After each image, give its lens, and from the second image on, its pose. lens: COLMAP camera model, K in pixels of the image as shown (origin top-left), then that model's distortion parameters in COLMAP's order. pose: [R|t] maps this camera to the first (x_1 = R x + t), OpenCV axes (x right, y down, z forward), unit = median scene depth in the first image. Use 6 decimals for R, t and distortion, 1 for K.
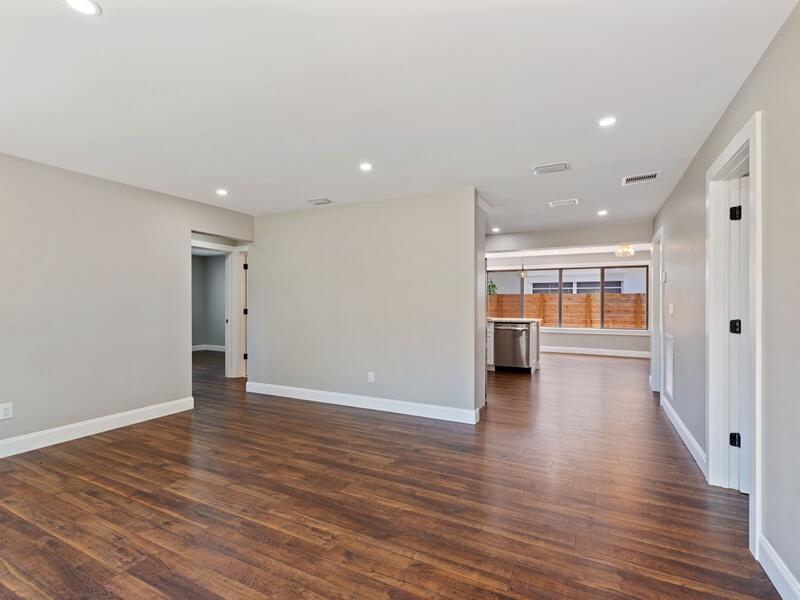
lens RADIAL K [[388.7, 0, 403.4], [0, 388.7, 305.2], [0, 0, 1]] dist [-0.001466, -0.000921]
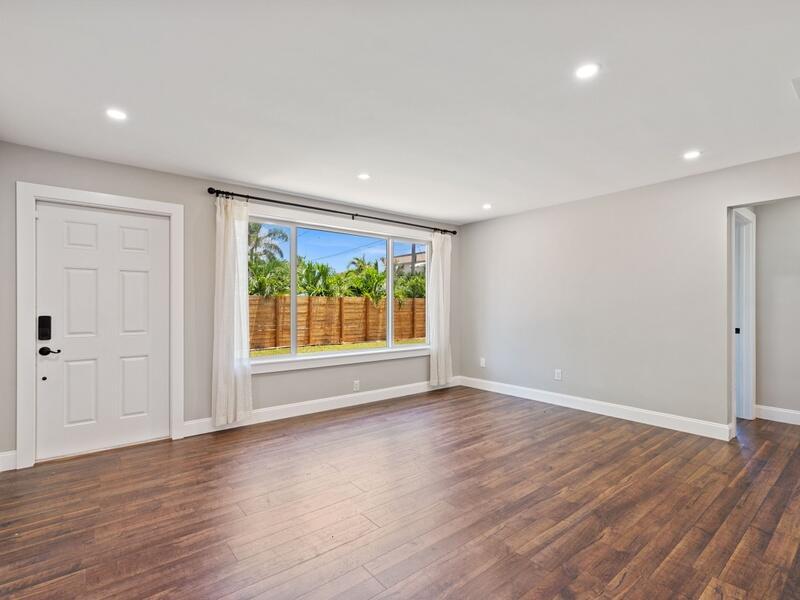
lens RADIAL K [[388.7, 0, 399.1], [0, 388.7, 301.6], [0, 0, 1]] dist [-0.001466, -0.000921]
pose [[-0.414080, -0.008540, -0.910200, 0.562195], [-0.005768, 0.999961, -0.006758, 0.001271], [0.910222, 0.002452, -0.414113, 0.975275]]
